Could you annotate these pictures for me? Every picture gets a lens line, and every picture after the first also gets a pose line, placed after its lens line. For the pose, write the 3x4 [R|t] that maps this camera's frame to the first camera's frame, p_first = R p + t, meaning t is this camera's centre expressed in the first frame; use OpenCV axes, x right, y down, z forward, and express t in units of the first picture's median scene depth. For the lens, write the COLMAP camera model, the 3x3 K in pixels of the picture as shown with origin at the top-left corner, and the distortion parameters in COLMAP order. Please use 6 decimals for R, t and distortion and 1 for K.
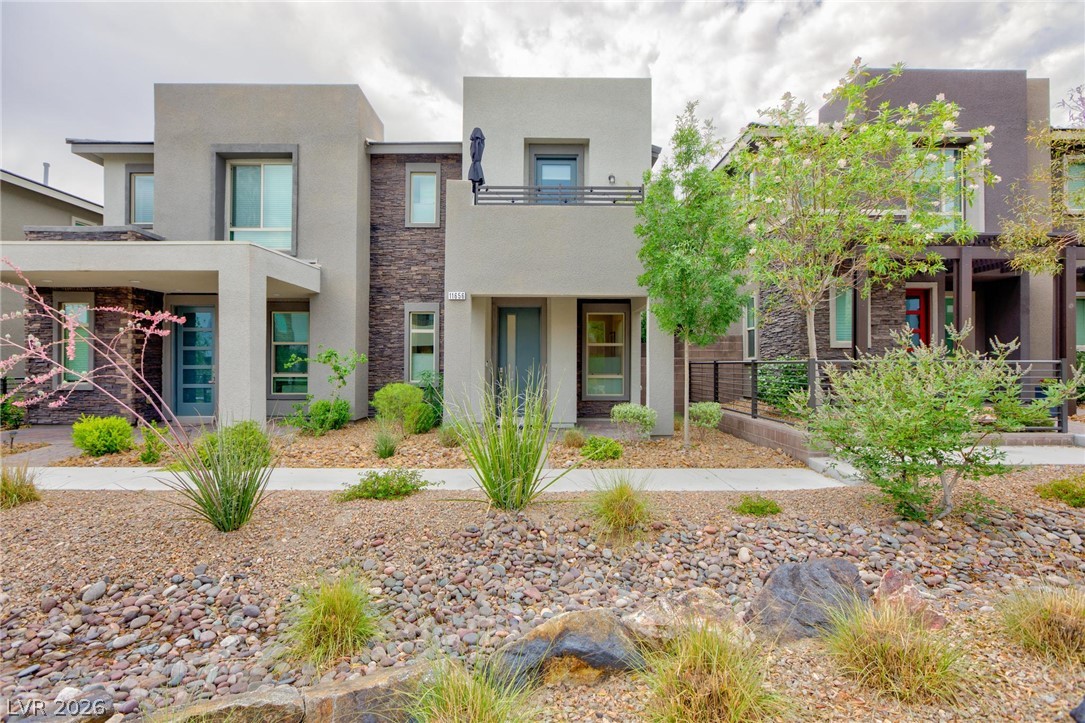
lens RADIAL K [[499.3, 0, 542.6], [0, 499.3, 364.4], [0, 0, 1]] dist [-0.006992, -0.001102]
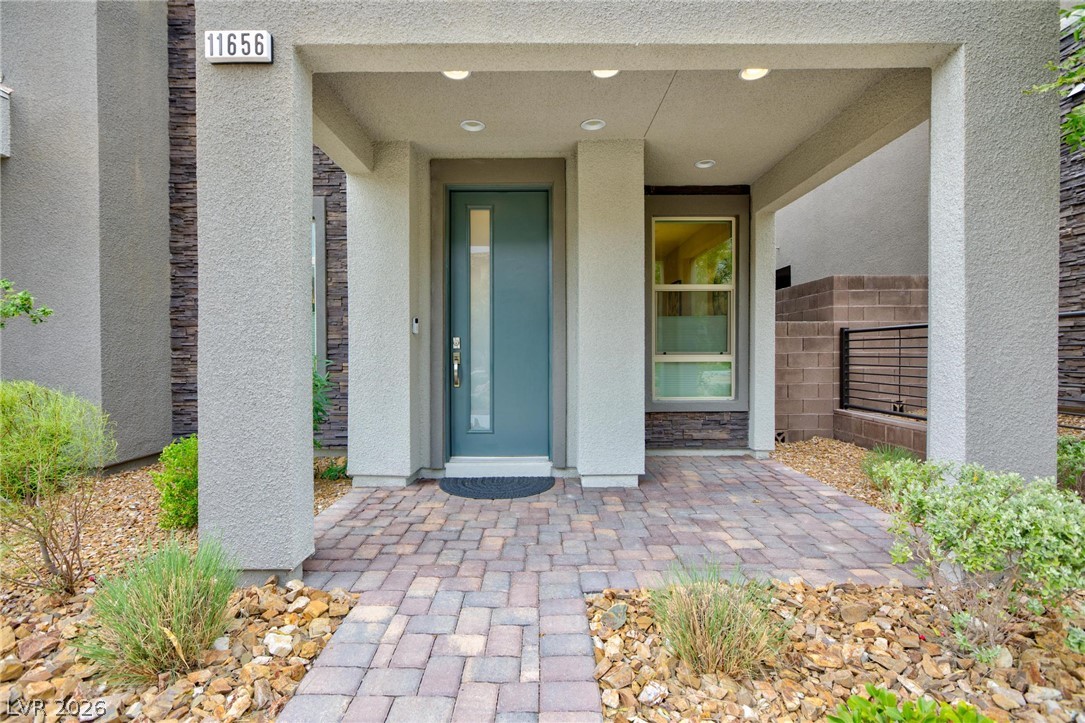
lens RADIAL K [[499.3, 0, 541.3], [0, 499.3, 357.8], [0, 0, 1]] dist [-0.006992, -0.001102]
pose [[0.999979, -0.006304, 0.001286, -0.012963], [0.006291, 0.999932, 0.009860, 0.020081], [-0.001348, -0.009852, 0.999951, 0.590629]]
